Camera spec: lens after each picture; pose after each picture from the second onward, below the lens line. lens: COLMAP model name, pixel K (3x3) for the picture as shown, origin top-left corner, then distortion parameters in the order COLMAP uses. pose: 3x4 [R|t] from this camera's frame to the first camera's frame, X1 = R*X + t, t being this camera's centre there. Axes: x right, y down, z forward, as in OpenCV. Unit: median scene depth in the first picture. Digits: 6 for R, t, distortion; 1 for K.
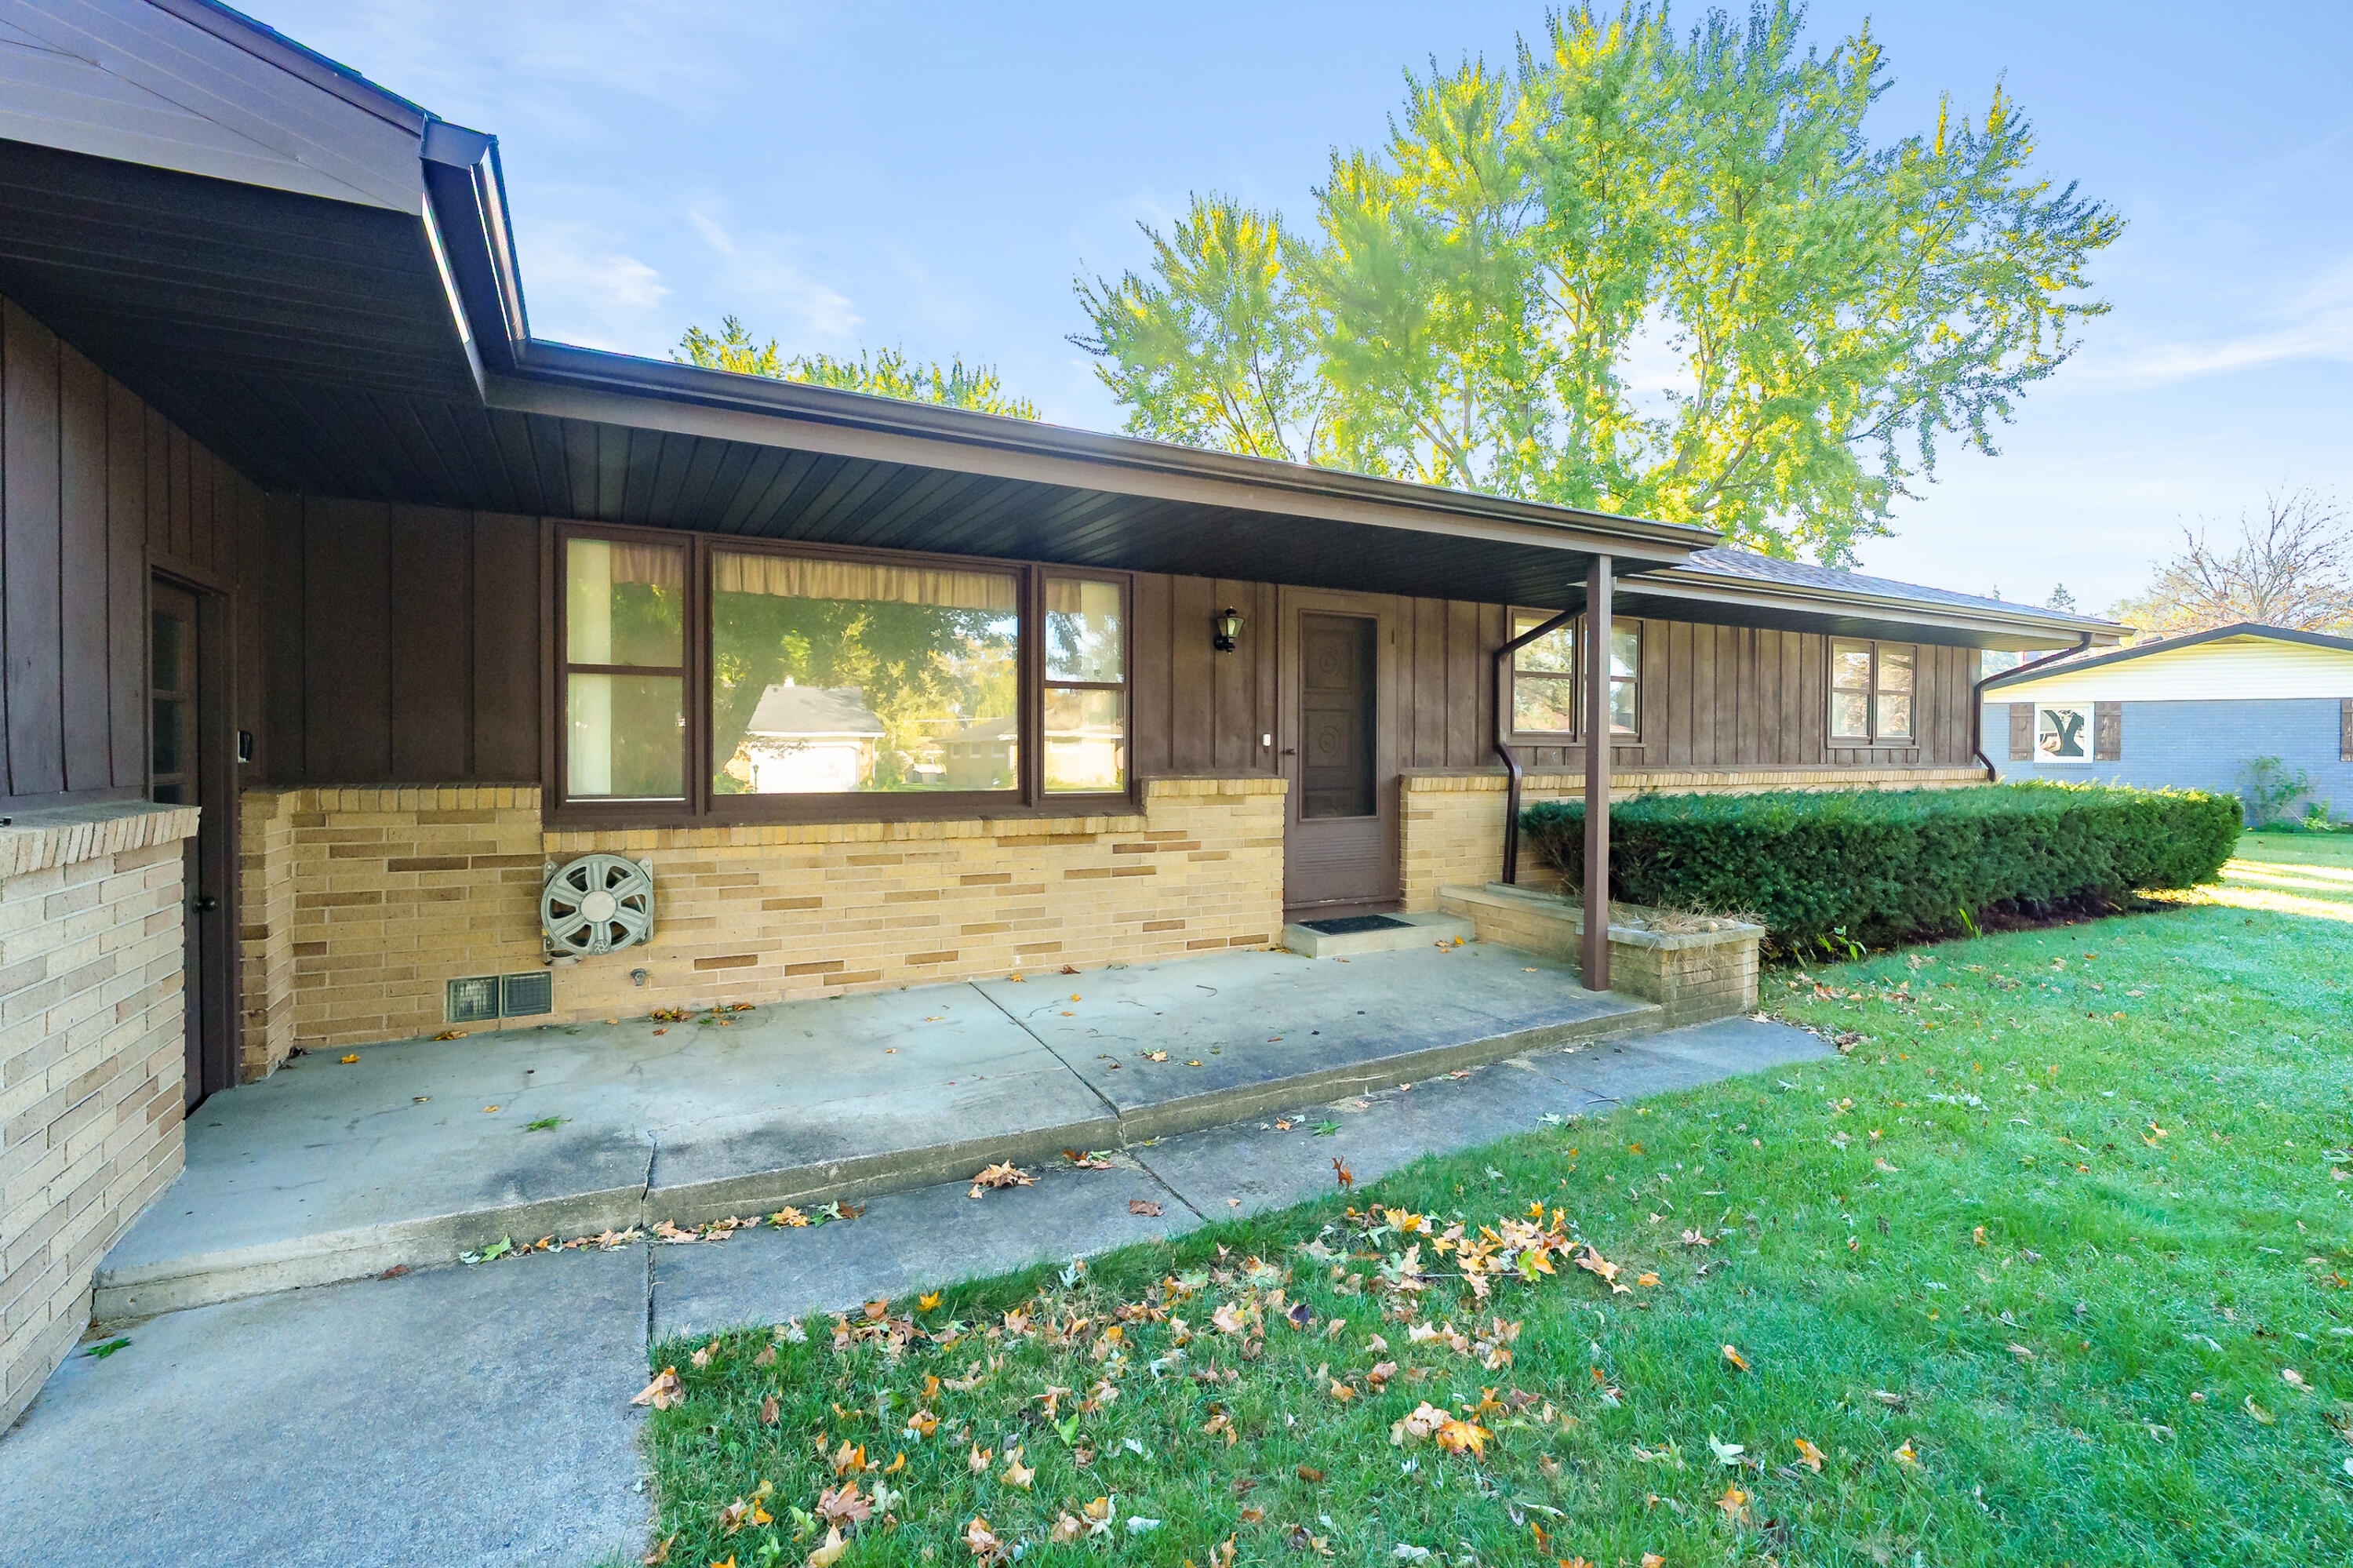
lens RADIAL K [[1068.8, 0, 1169.7], [0, 1068.8, 759.5], [0, 0, 1]] dist [-0.001711, 0.000126]
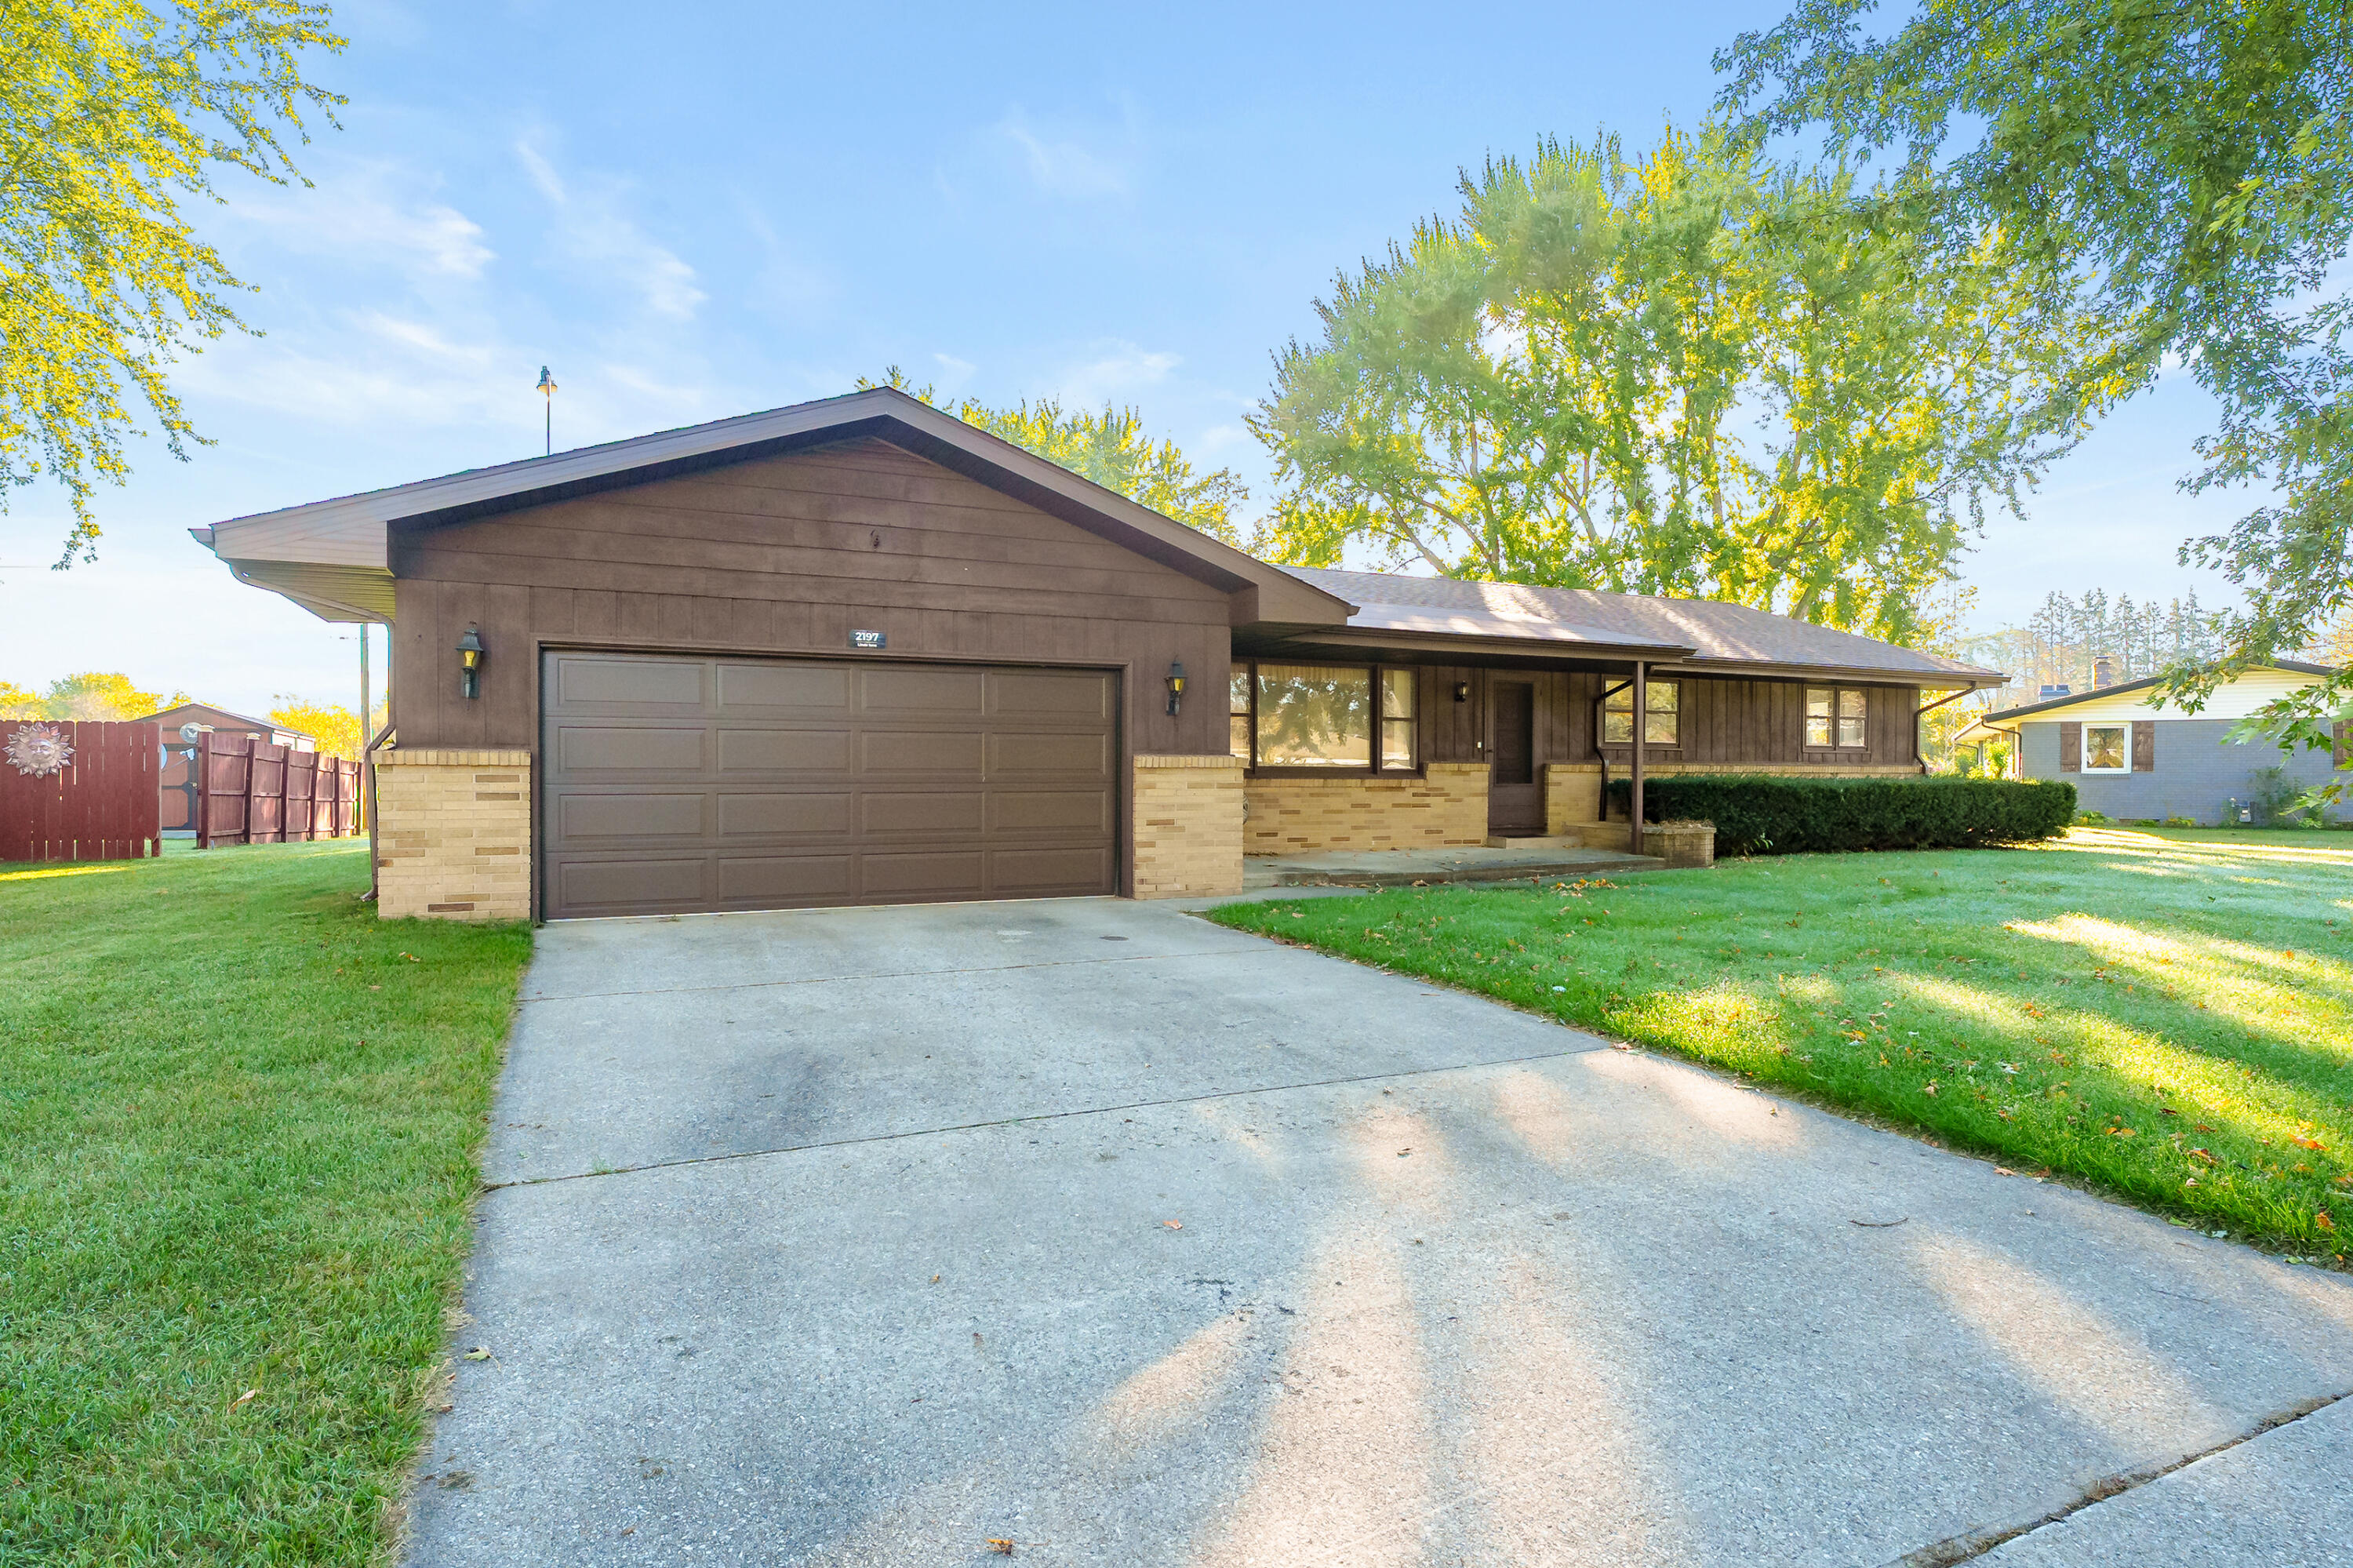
lens RADIAL K [[1221.3, 0, 1176.5], [0, 1221.3, 784.0], [0, 0, 1]] dist [-0.000801, -0.000484]
pose [[0.998417, 0.000123, -0.056240, -0.331178], [-0.000220, 0.999999, -0.001718, 0.056348], [0.056239, 0.001728, 0.998416, -1.267941]]
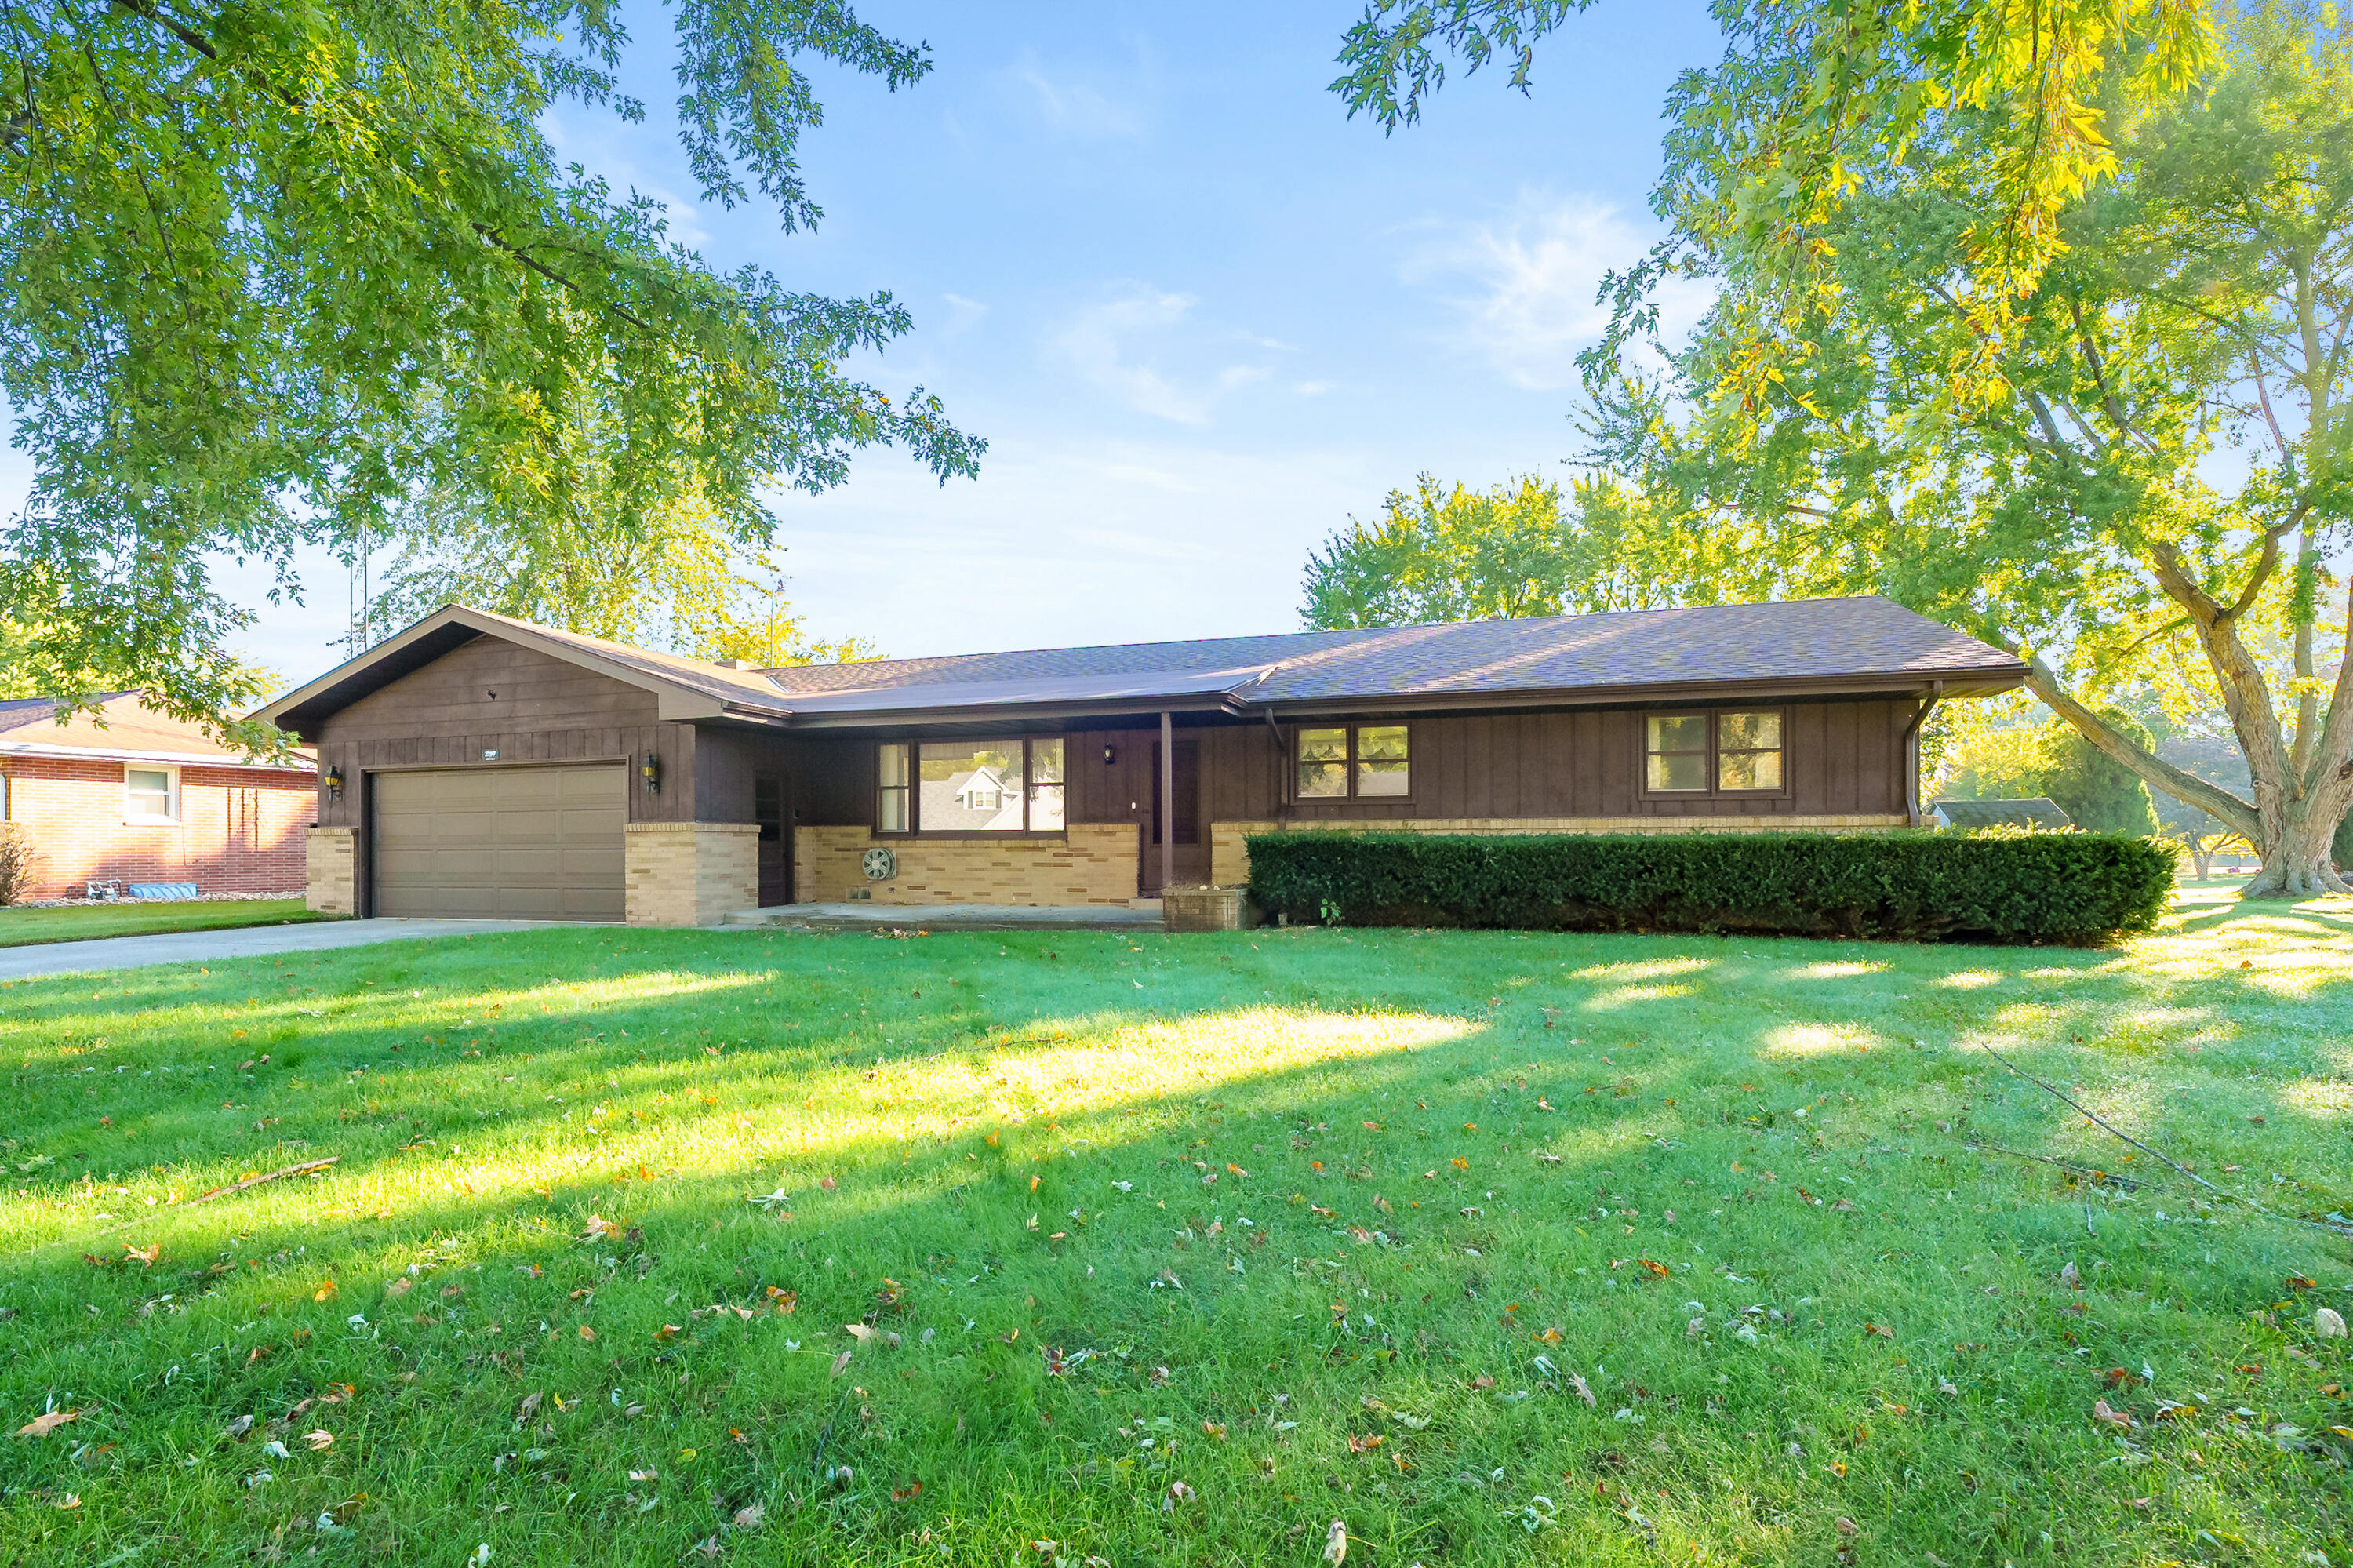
lens RADIAL K [[1095.0, 0, 1176.4], [0, 1095.0, 843.1], [0, 0, 1]] dist [-0.001916, 0.000239]
pose [[0.679324, -0.006729, -0.733807, 1.586250], [-0.001548, 0.999943, -0.010603, 0.071253], [0.733836, 0.008339, 0.679275, -0.350708]]
